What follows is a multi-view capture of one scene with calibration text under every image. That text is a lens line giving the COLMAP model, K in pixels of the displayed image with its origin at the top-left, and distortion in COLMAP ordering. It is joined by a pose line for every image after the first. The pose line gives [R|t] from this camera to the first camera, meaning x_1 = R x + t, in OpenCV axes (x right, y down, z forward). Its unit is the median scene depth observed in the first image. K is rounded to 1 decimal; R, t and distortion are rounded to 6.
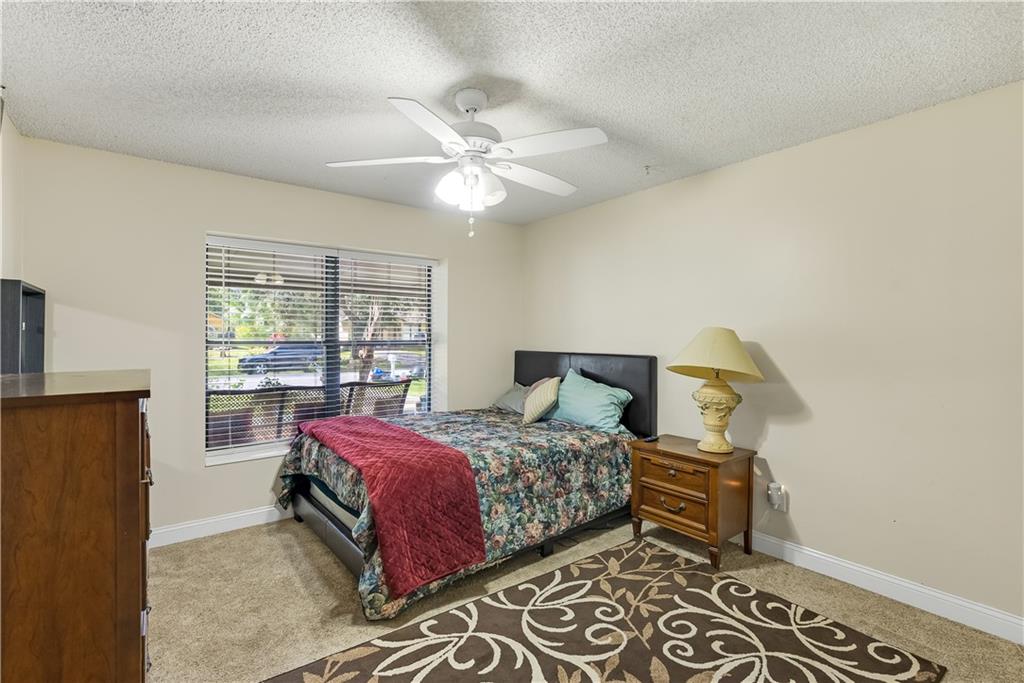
lens RADIAL K [[483.3, 0, 514.6], [0, 483.3, 337.0], [0, 0, 1]] dist [0.003220, 0.001324]
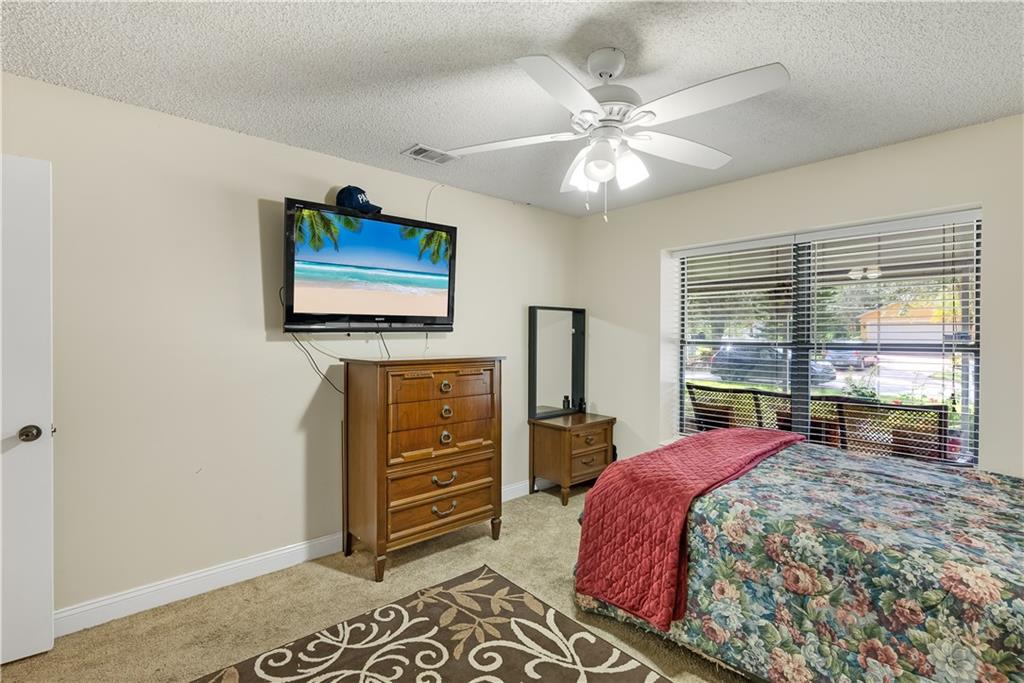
lens RADIAL K [[483.3, 0, 514.2], [0, 483.3, 337.8], [0, 0, 1]] dist [0.003220, 0.001324]
pose [[0.056509, 0.004111, -0.998394, 0.648277], [-0.003824, 0.999985, 0.003901, -0.003270], [0.998395, 0.003598, 0.056524, 0.672272]]
